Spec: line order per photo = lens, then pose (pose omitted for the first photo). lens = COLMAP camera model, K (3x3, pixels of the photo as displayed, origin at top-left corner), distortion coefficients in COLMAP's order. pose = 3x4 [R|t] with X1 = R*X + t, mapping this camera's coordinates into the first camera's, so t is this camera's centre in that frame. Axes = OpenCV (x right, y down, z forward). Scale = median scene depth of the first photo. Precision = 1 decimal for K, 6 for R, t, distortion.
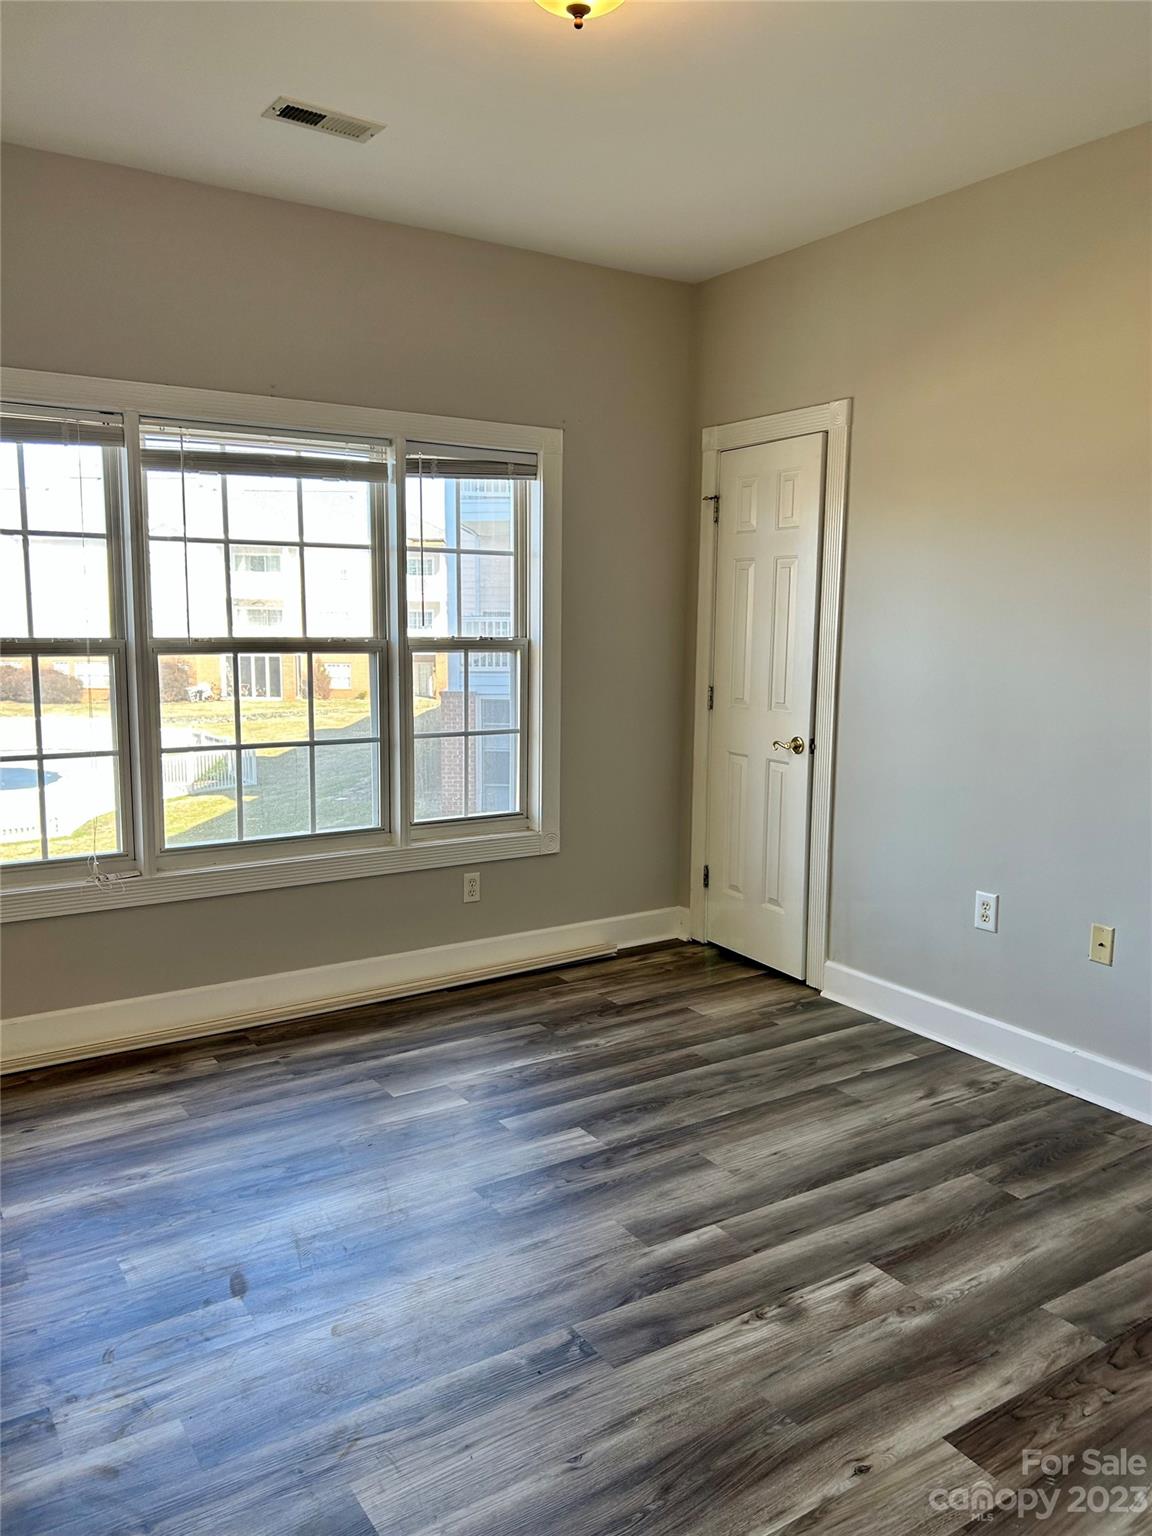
lens RADIAL K [[1152.0, 0, 576.0], [0, 1152.0, 768.0], [0, 0, 1]] dist [0.051950, -0.072607]
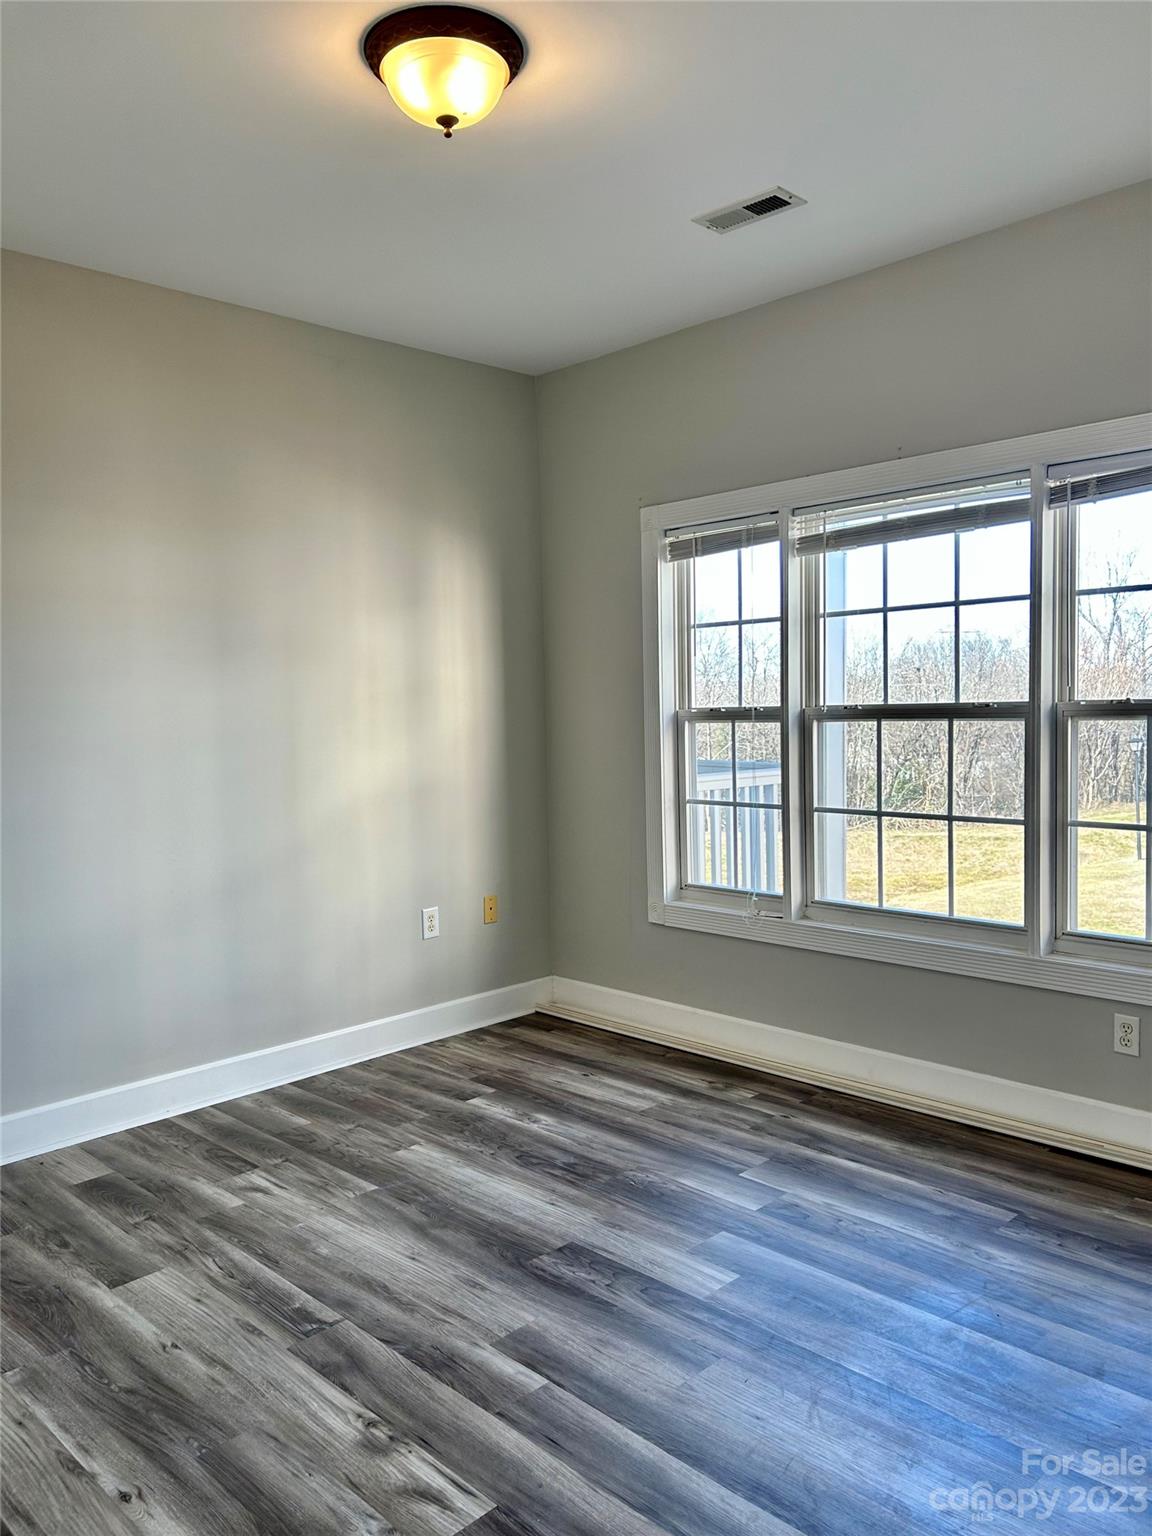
lens RADIAL K [[1152.0, 0, 576.0], [0, 1152.0, 768.0], [0, 0, 1]] dist [0.051950, -0.072607]
pose [[0.198711, 0.041837, -0.979165, 0.721238], [-0.110430, 0.993682, 0.020047, -0.054357], [0.973817, 0.104145, 0.202075, 0.618975]]
